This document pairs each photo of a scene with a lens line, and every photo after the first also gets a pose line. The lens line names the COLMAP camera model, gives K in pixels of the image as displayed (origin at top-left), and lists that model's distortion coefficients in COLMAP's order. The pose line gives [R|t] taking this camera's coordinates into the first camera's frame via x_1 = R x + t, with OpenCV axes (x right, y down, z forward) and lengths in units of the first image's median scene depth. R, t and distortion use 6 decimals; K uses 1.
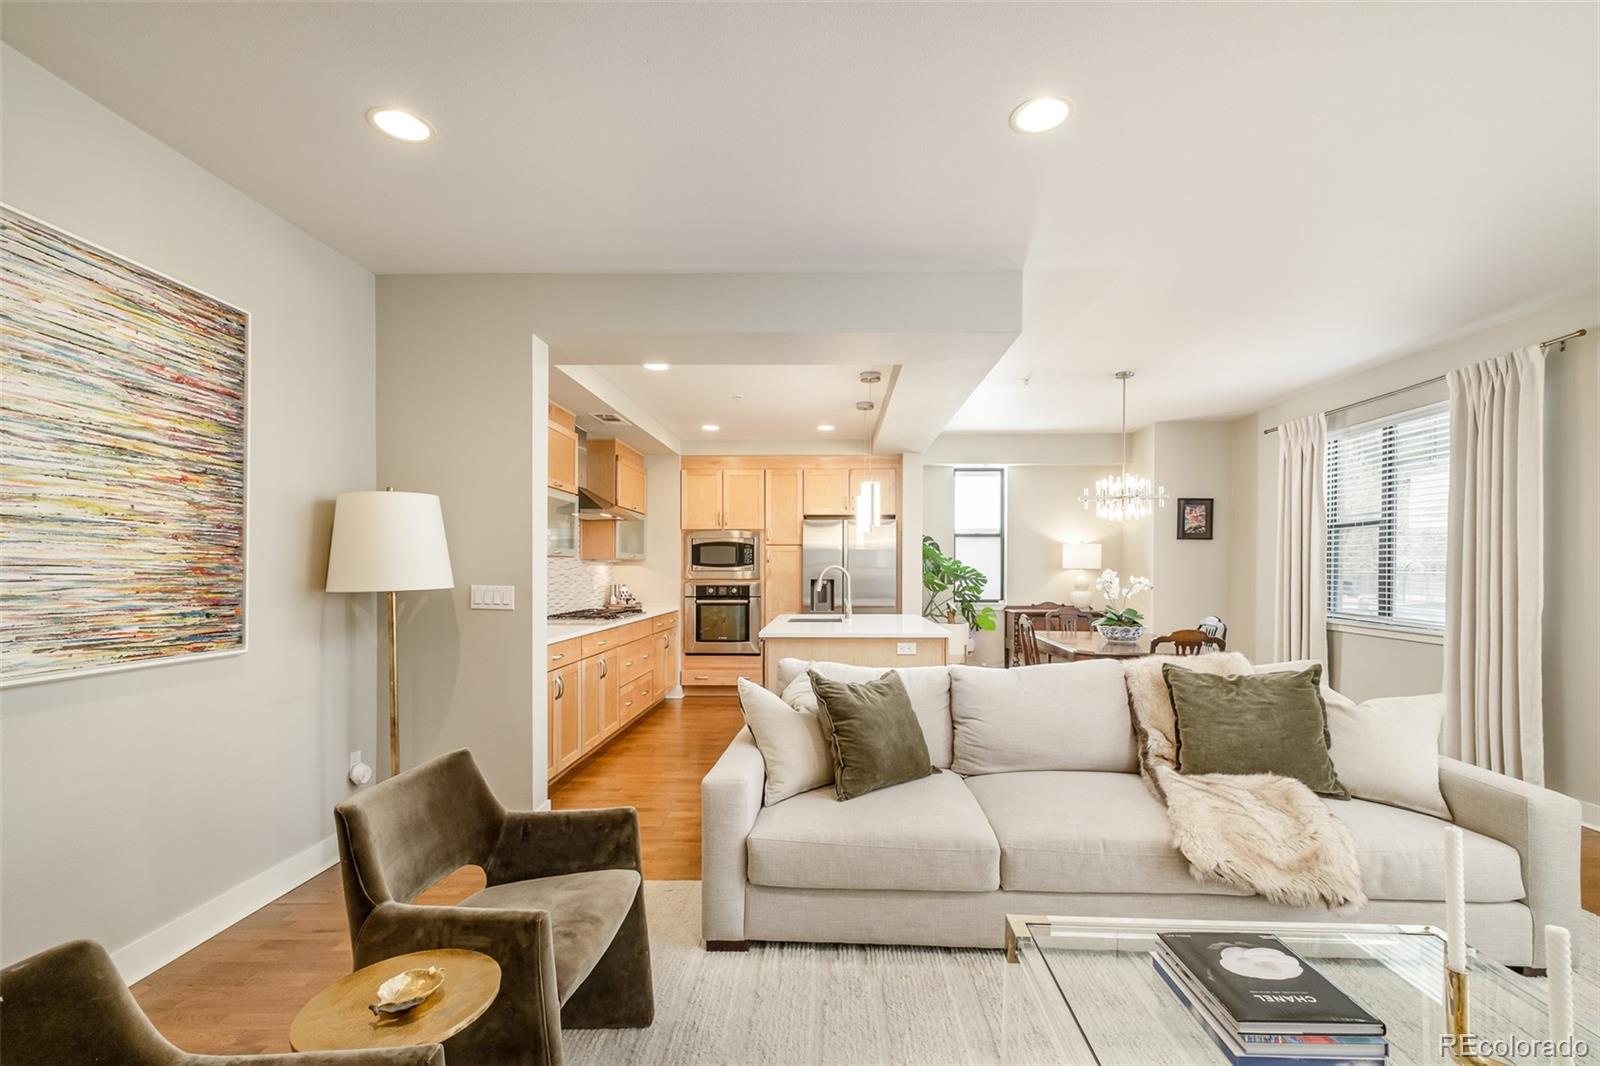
lens RADIAL K [[698.0, 0, 810.3], [0, 698.0, 577.1], [0, 0, 1]] dist [-0.004400, 0.000006]
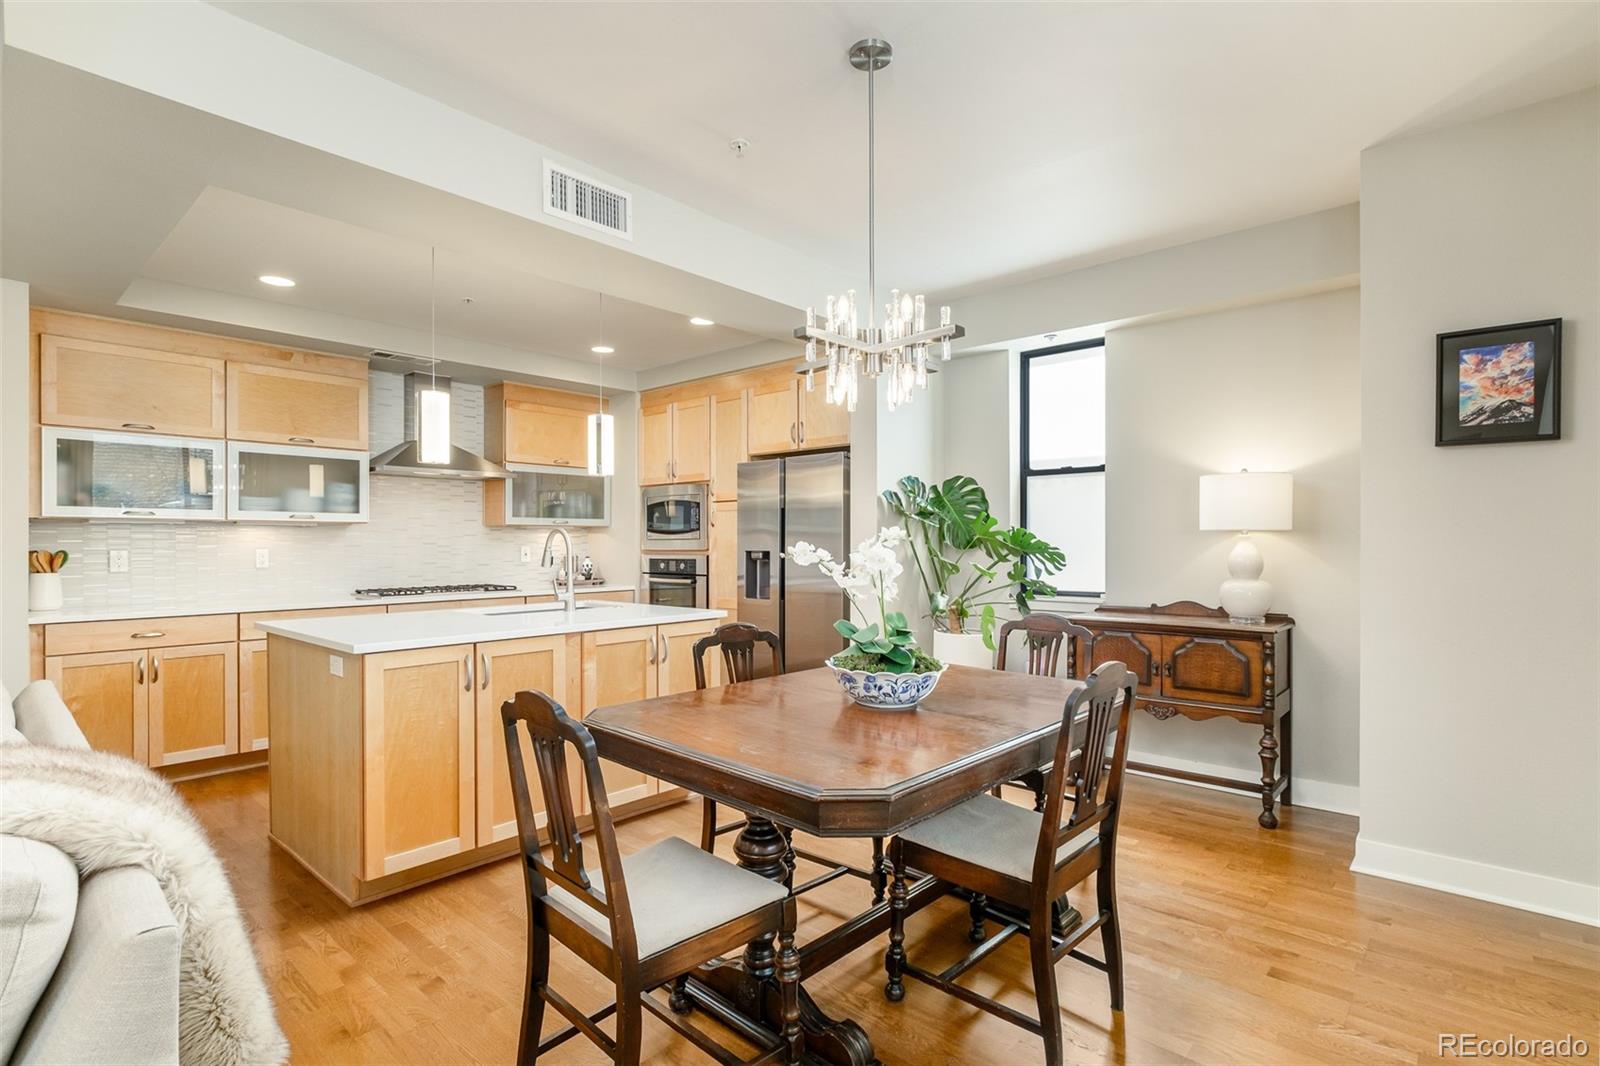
lens RADIAL K [[786.8, 0, 779.7], [0, 786.8, 545.1], [0, 0, 1]] dist [0.000427, -0.001468]
pose [[0.759374, -0.001221, -0.650653, 0.701500], [-0.004235, 0.999968, -0.006819, 0.003625], [0.650641, 0.007934, 0.759344, 0.597972]]
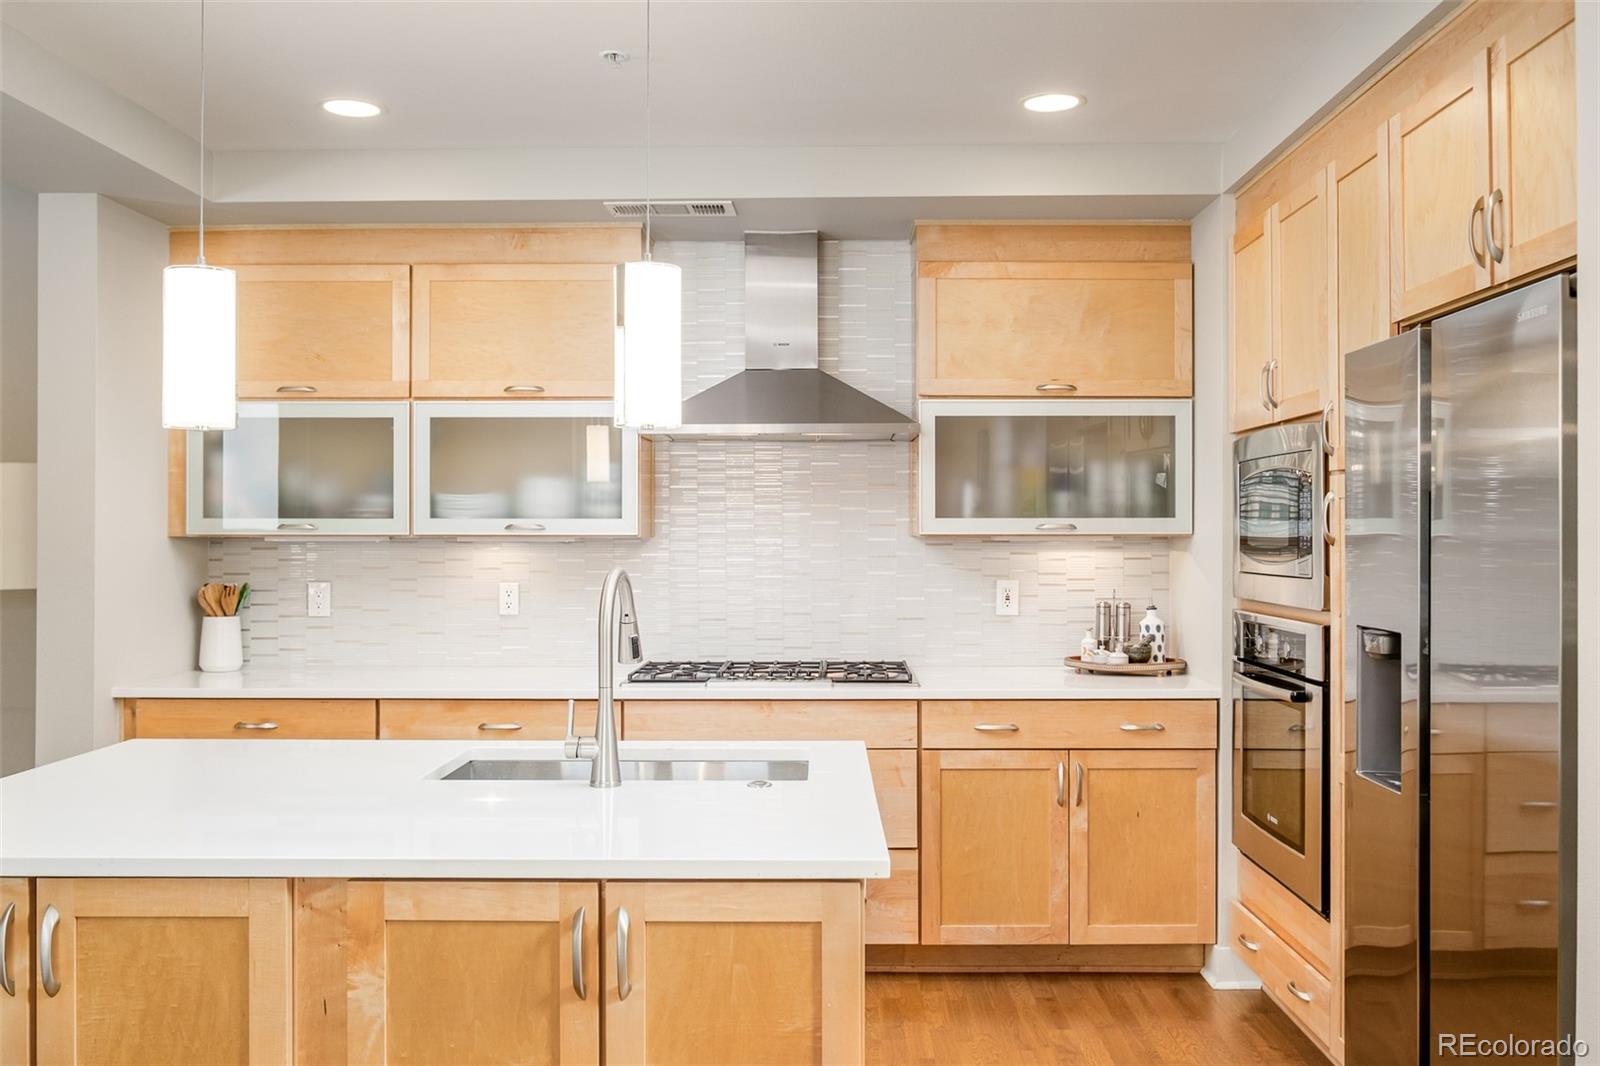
lens RADIAL K [[1370.6, 0, 802.4], [0, 1370.6, 521.5], [0, 0, 1]] dist [-0.010839, 0.009438]
pose [[0.024580, -0.008941, -0.999658, 0.567853], [-0.011116, 0.999896, -0.009217, -0.031488], [0.999636, 0.011338, 0.024478, 1.099879]]
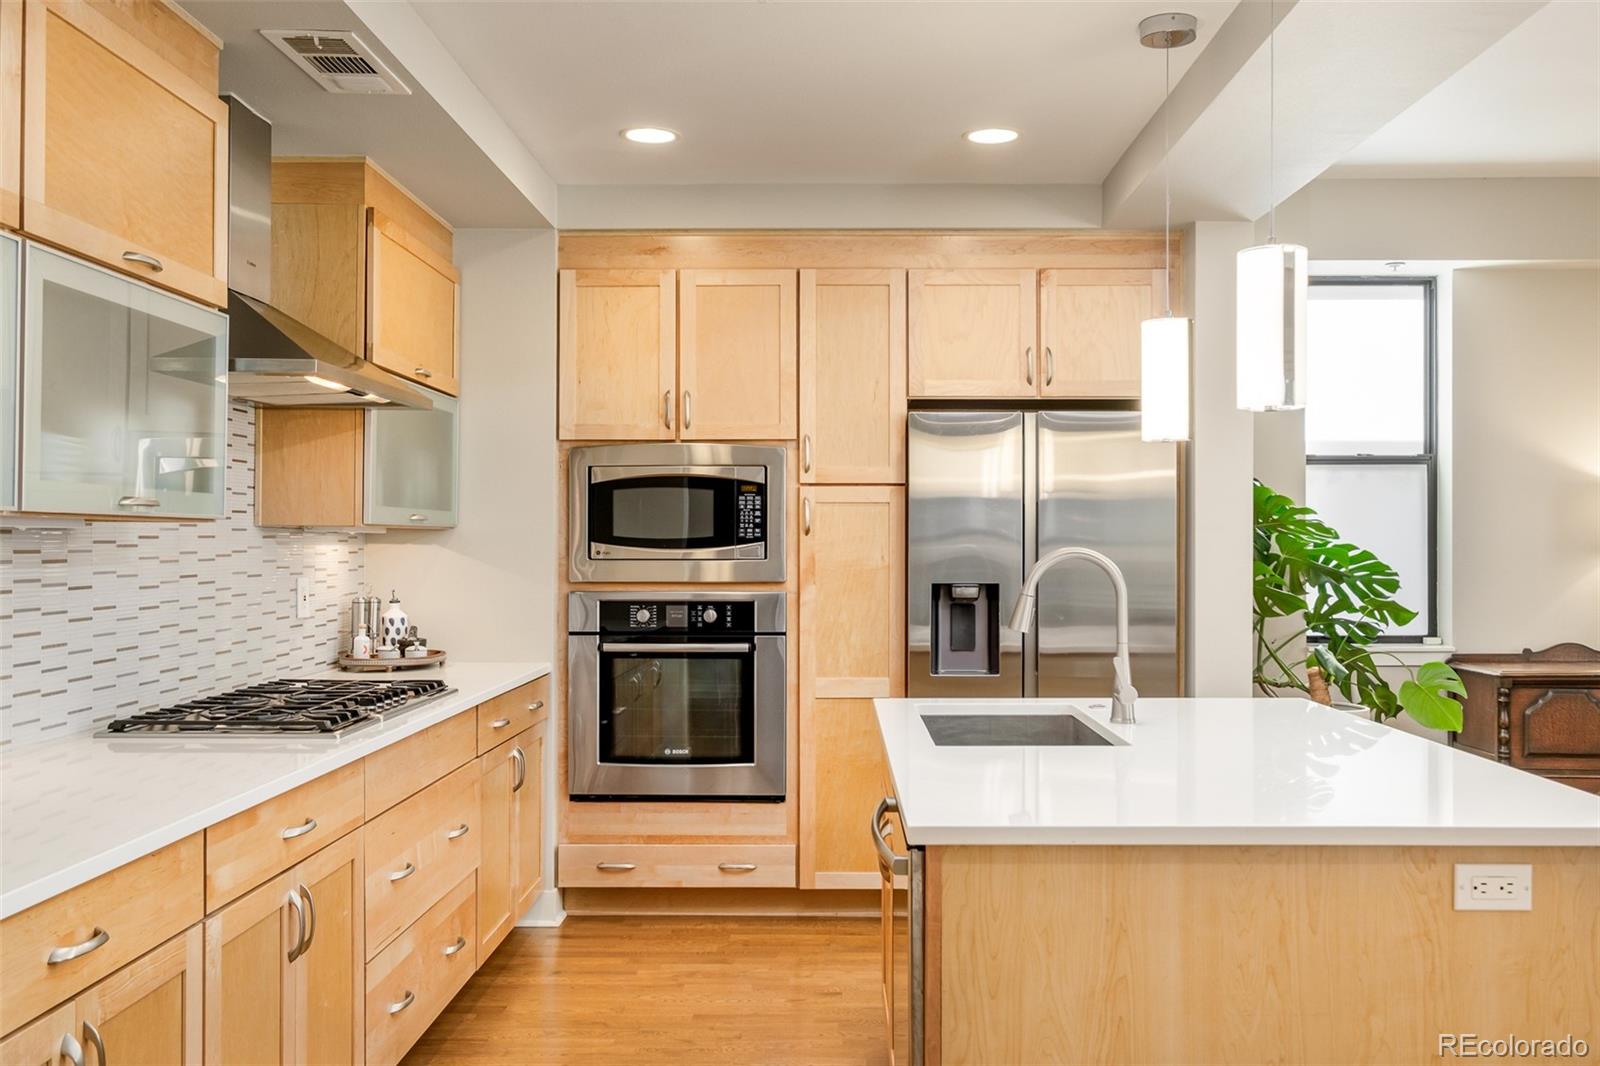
lens RADIAL K [[1393.9, 0, 805.4], [0, 1393.9, 541.8], [0, 0, 1]] dist [-0.028313, 0.027099]
pose [[0.999909, -0.000631, 0.013482, -0.096279], [0.000767, 0.999948, -0.010124, -0.014177], [-0.013475, 0.010133, 0.999858, 0.411320]]
